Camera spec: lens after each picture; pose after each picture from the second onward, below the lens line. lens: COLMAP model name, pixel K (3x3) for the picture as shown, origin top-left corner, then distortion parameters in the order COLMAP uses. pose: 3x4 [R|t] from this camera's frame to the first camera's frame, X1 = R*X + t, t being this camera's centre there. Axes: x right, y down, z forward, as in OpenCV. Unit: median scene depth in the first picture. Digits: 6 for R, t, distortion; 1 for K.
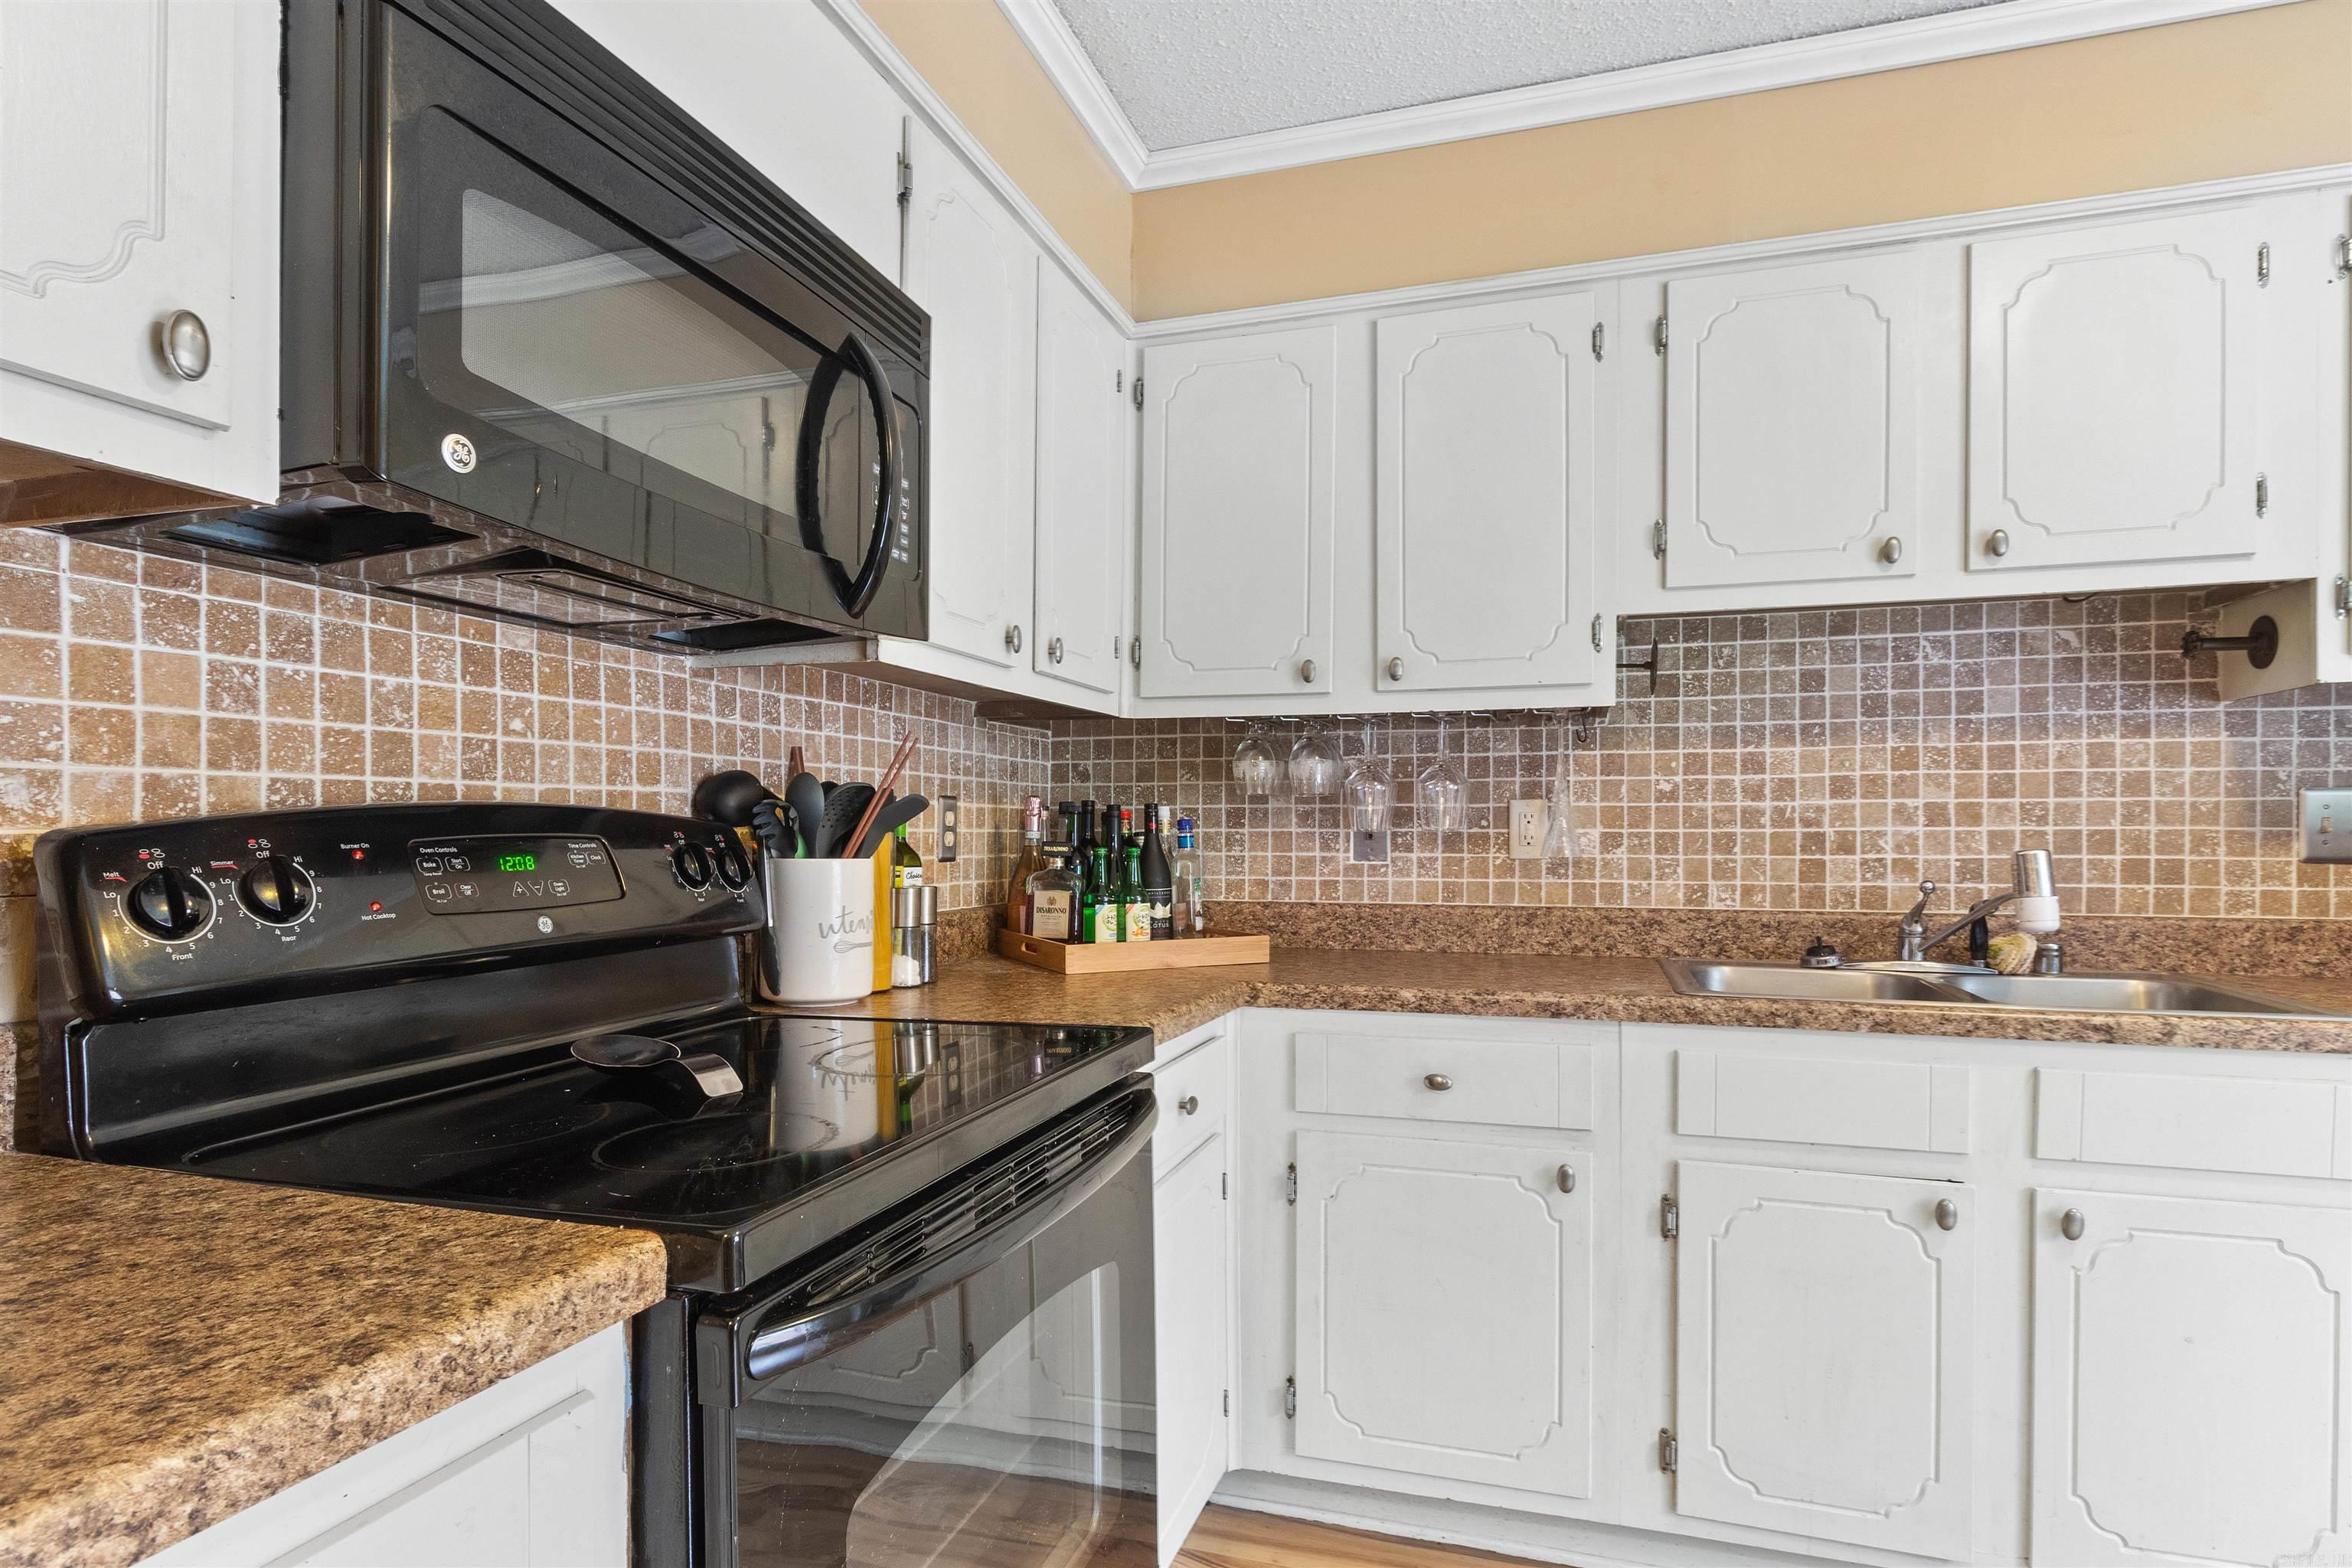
lens RADIAL K [[1233.6, 0, 1195.0], [0, 1233.6, 834.4], [0, 0, 1]] dist [0.000972, -0.000702]
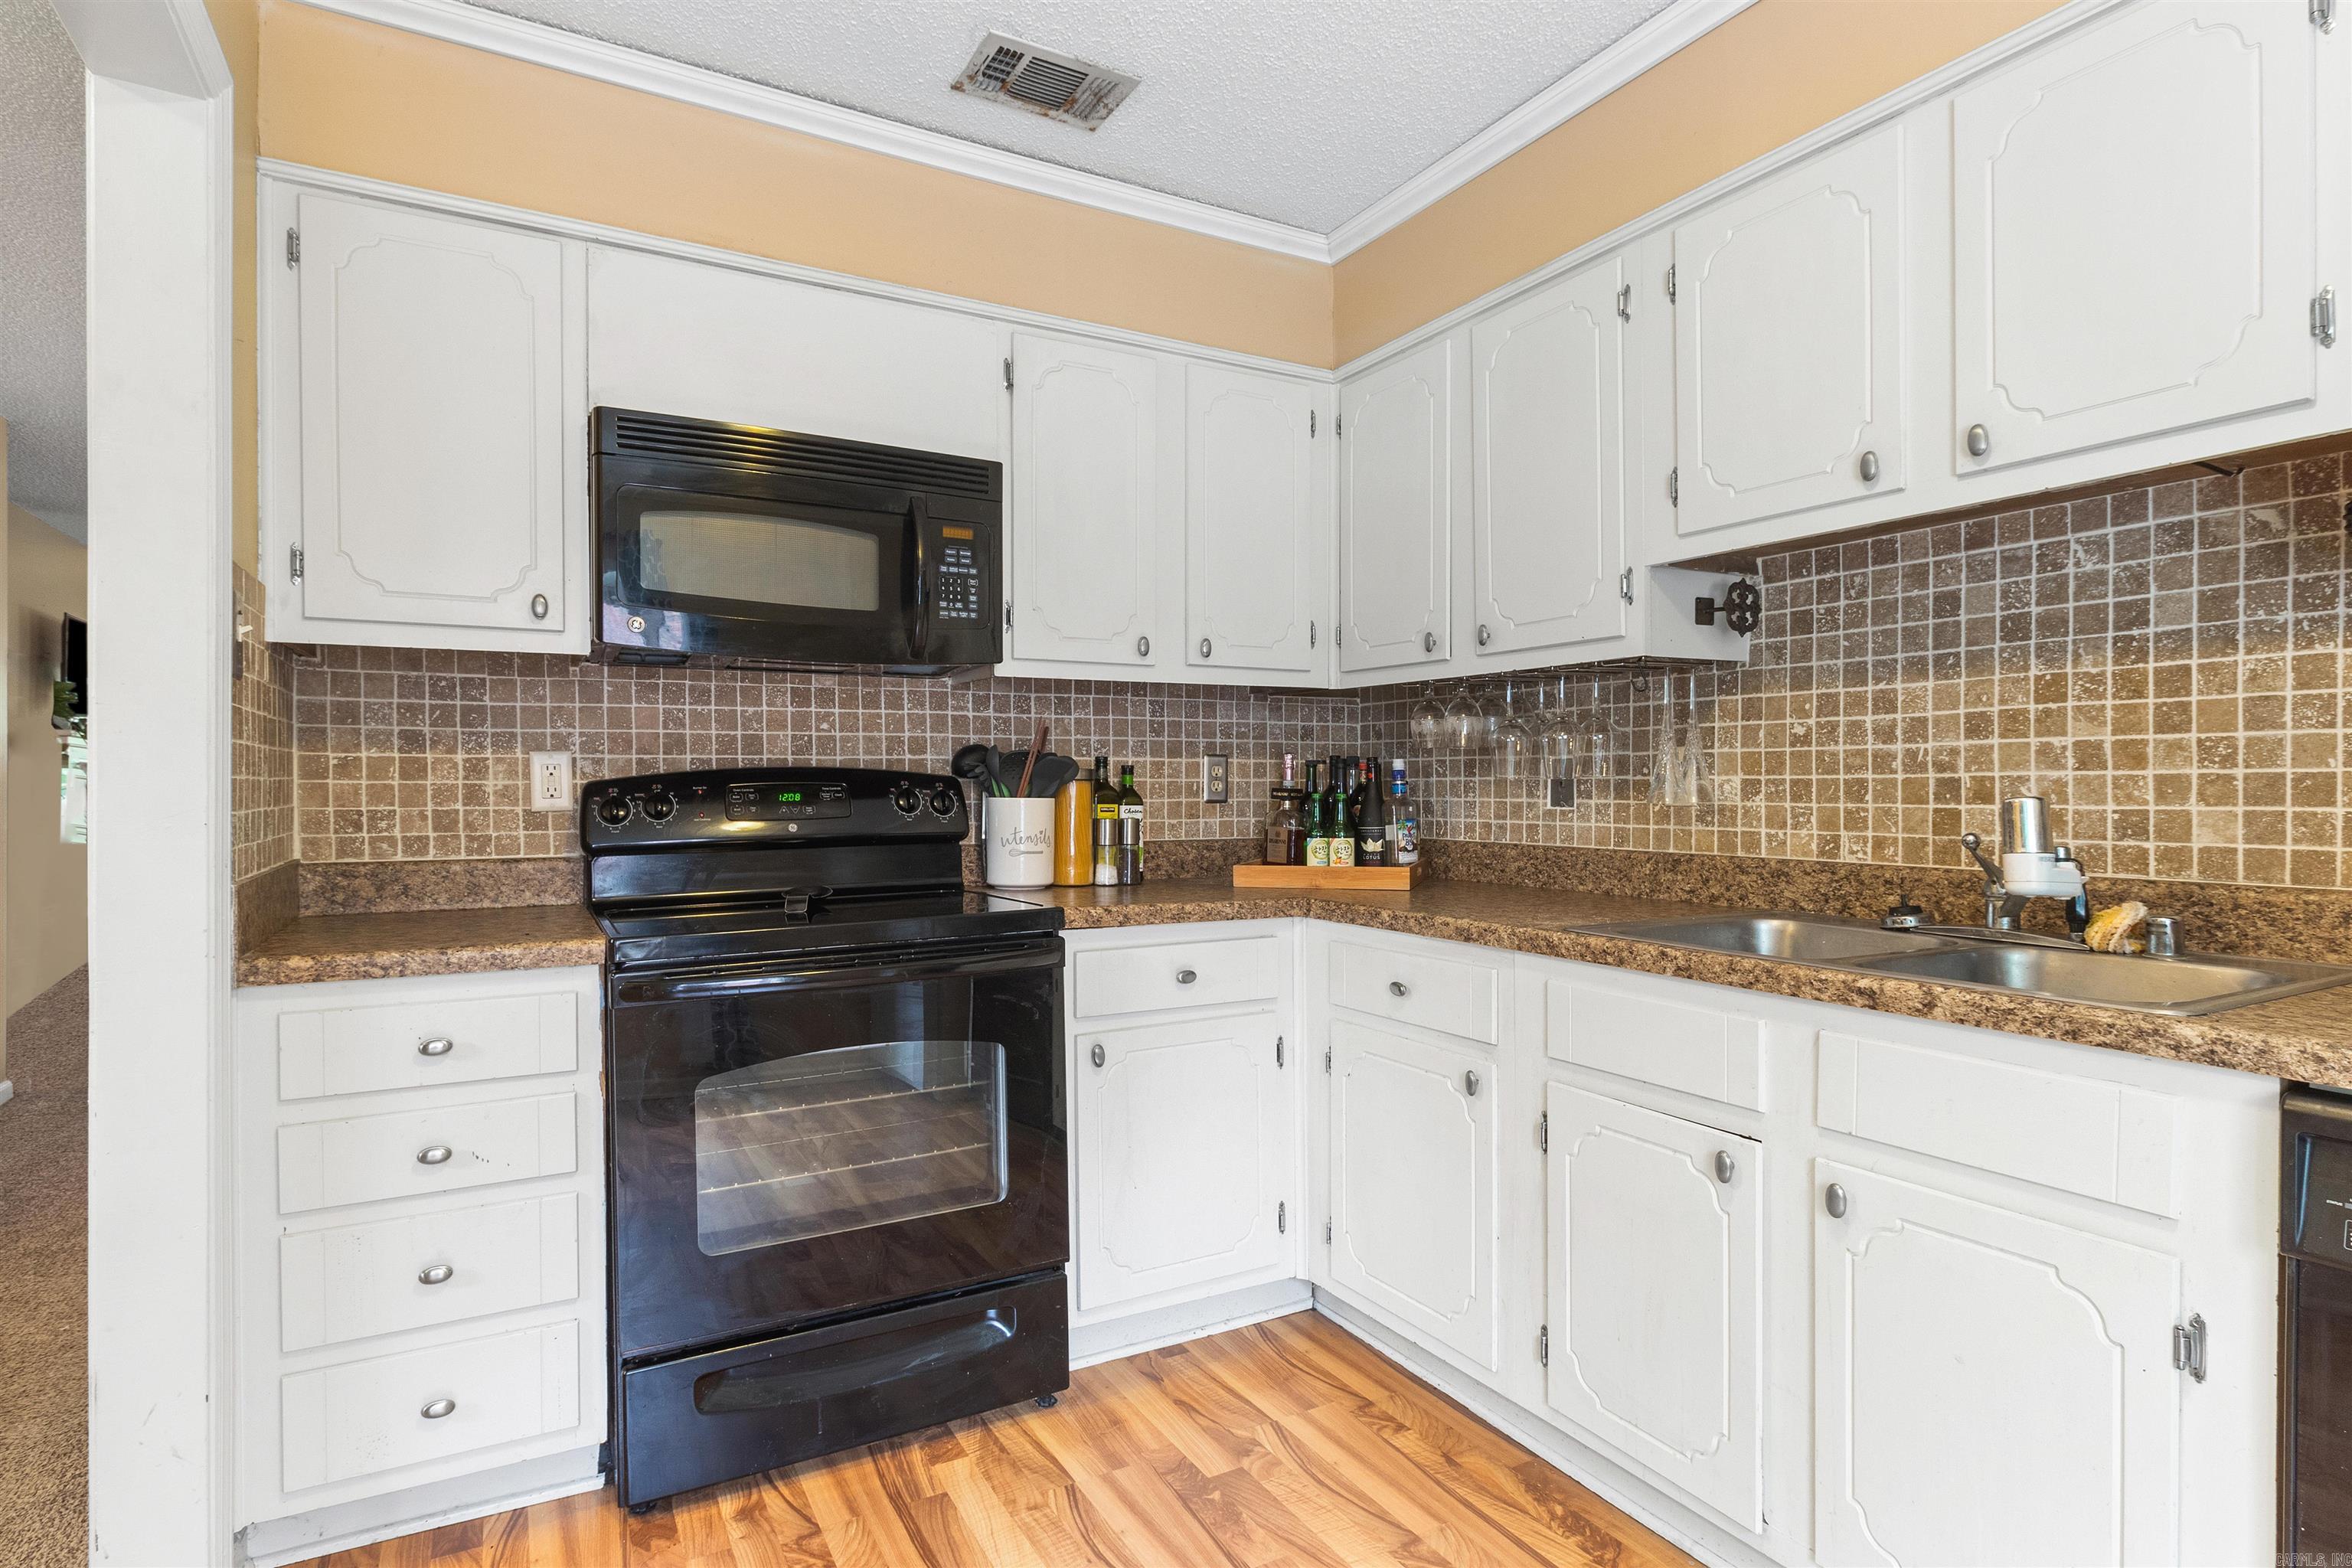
lens RADIAL K [[1208.6, 0, 1162.3], [0, 1208.6, 789.7], [0, 0, 1]] dist [0.002065, -0.001145]
pose [[0.723292, 0.001547, -0.690541, 0.695461], [0.001159, 0.999993, 0.003455, 0.002981], [0.690542, -0.003299, 0.723285, -0.002246]]
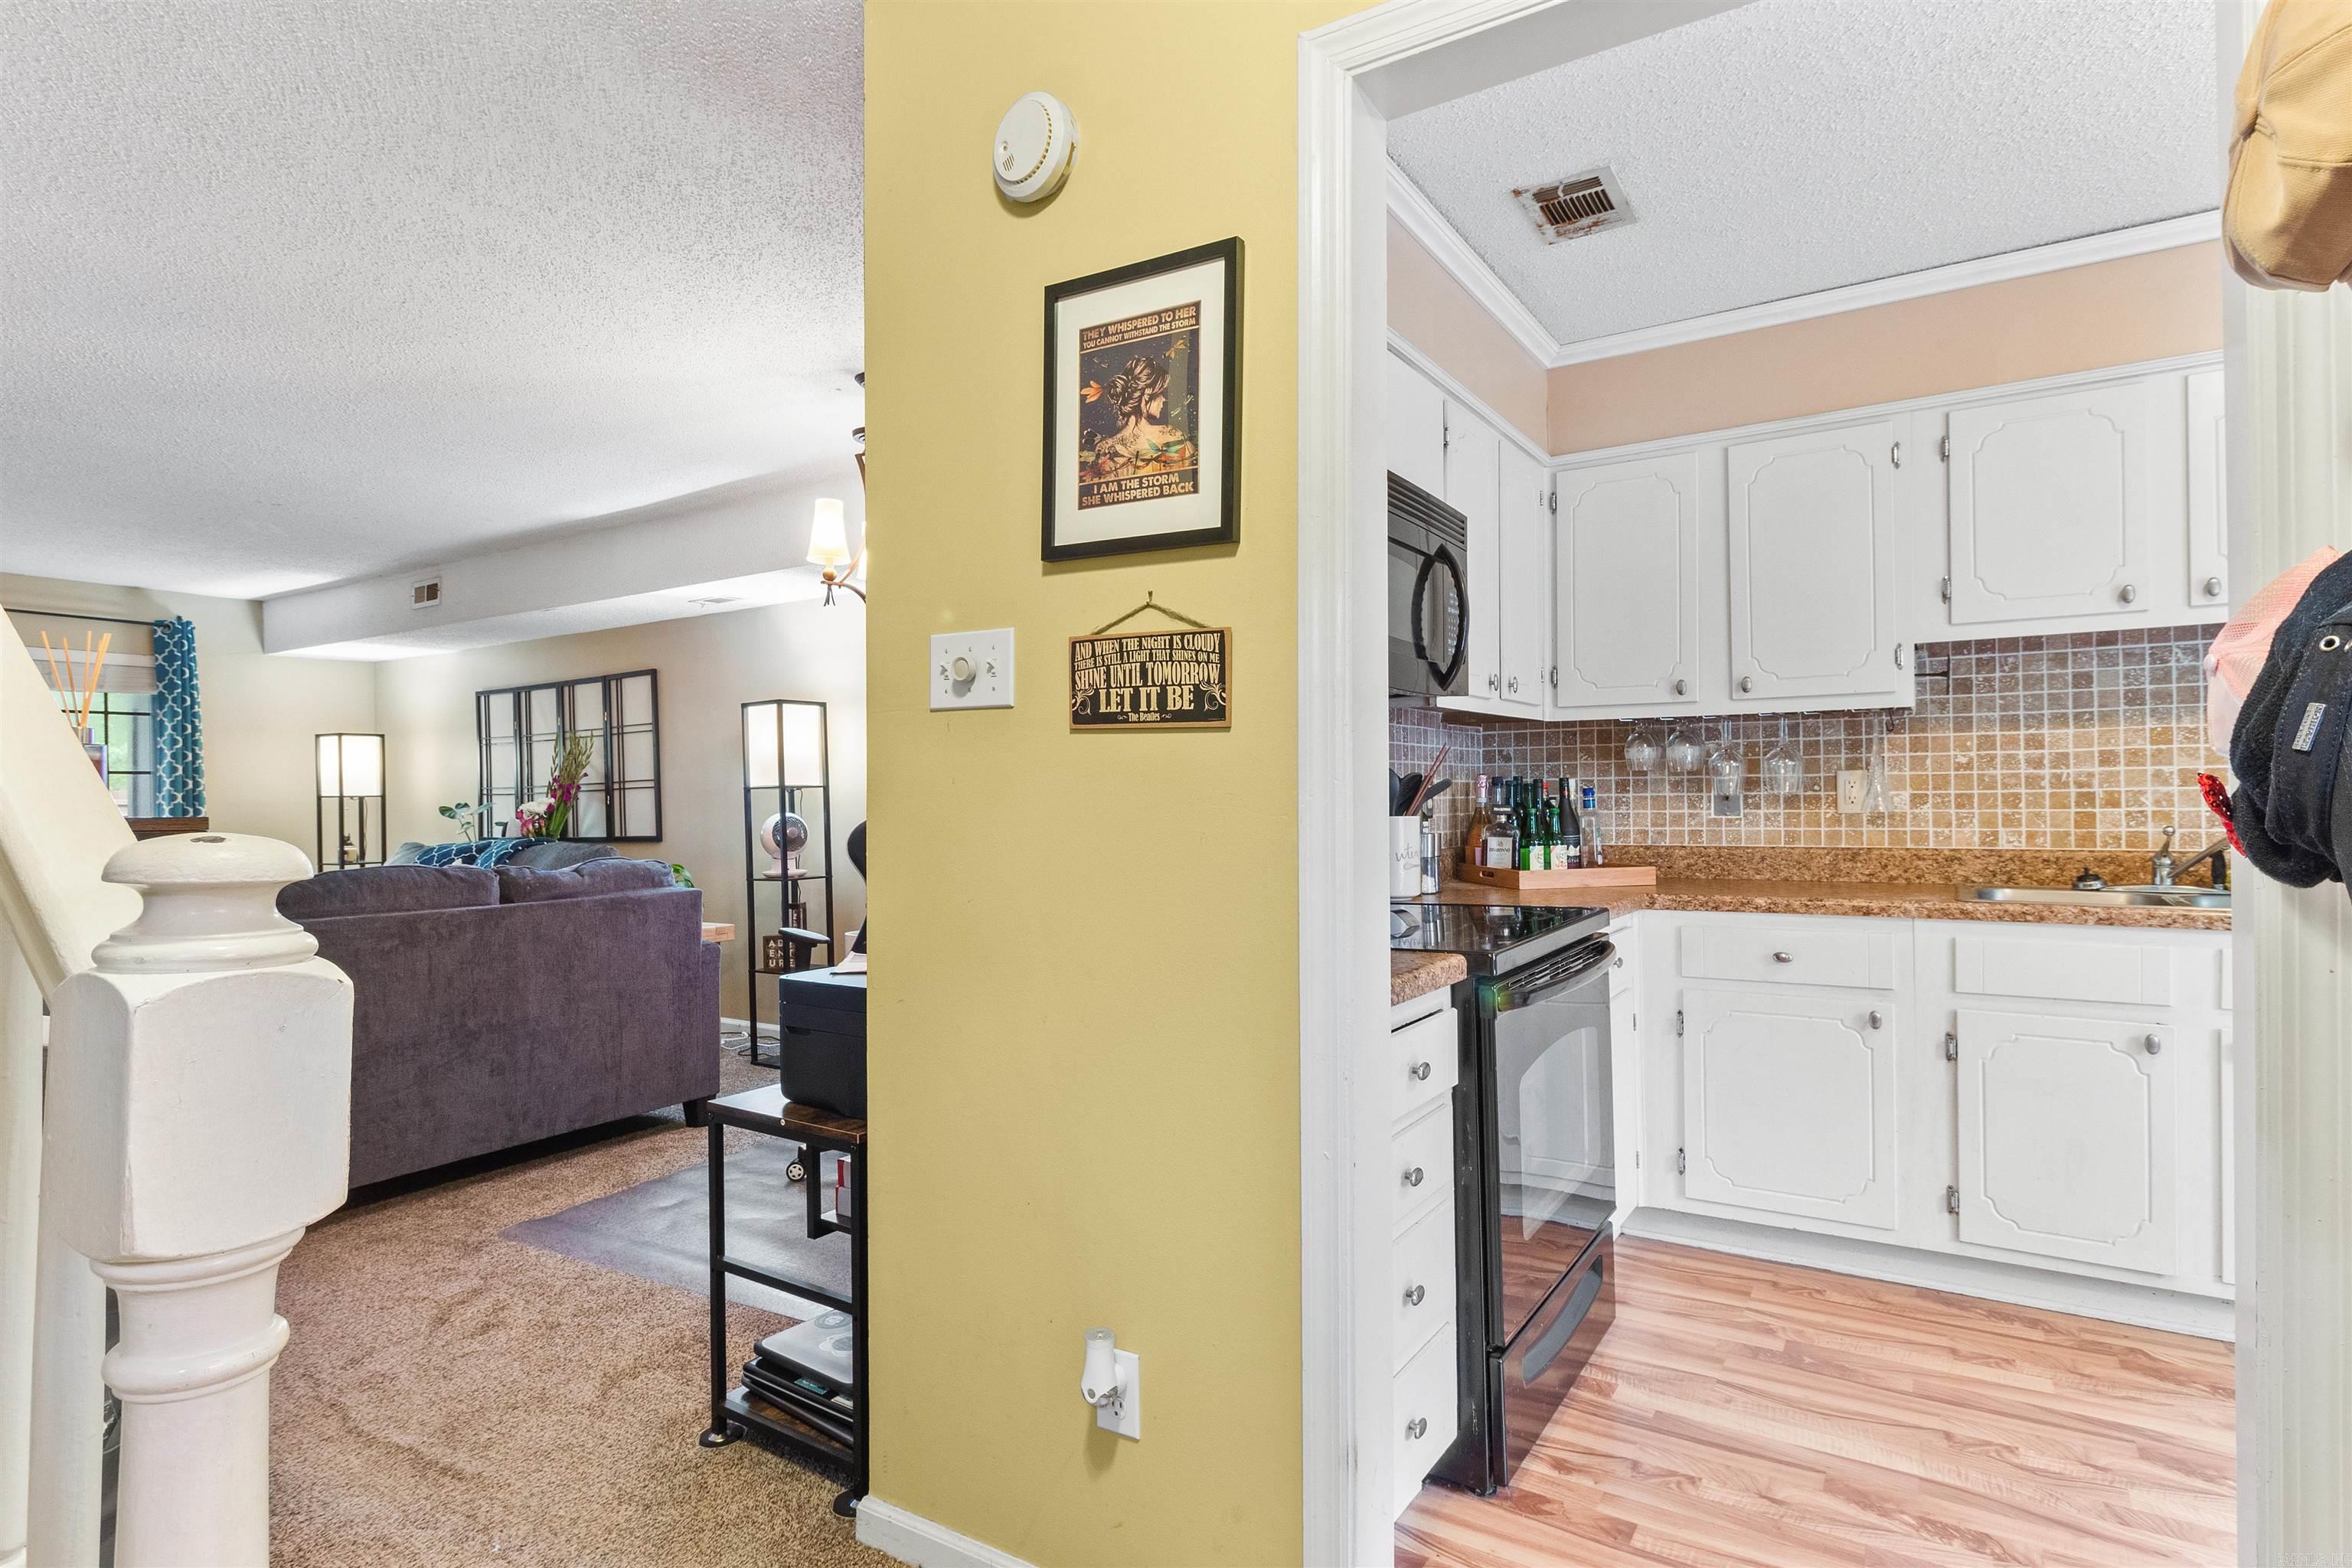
lens RADIAL K [[1208.6, 0, 1162.3], [0, 1208.6, 789.7], [0, 0, 1]] dist [0.002065, -0.001145]
pose [[0.961499, -0.014360, -0.274433, -0.110262], [0.013280, 0.999895, -0.005794, -0.009804], [0.274487, 0.001926, 0.961589, -0.561094]]
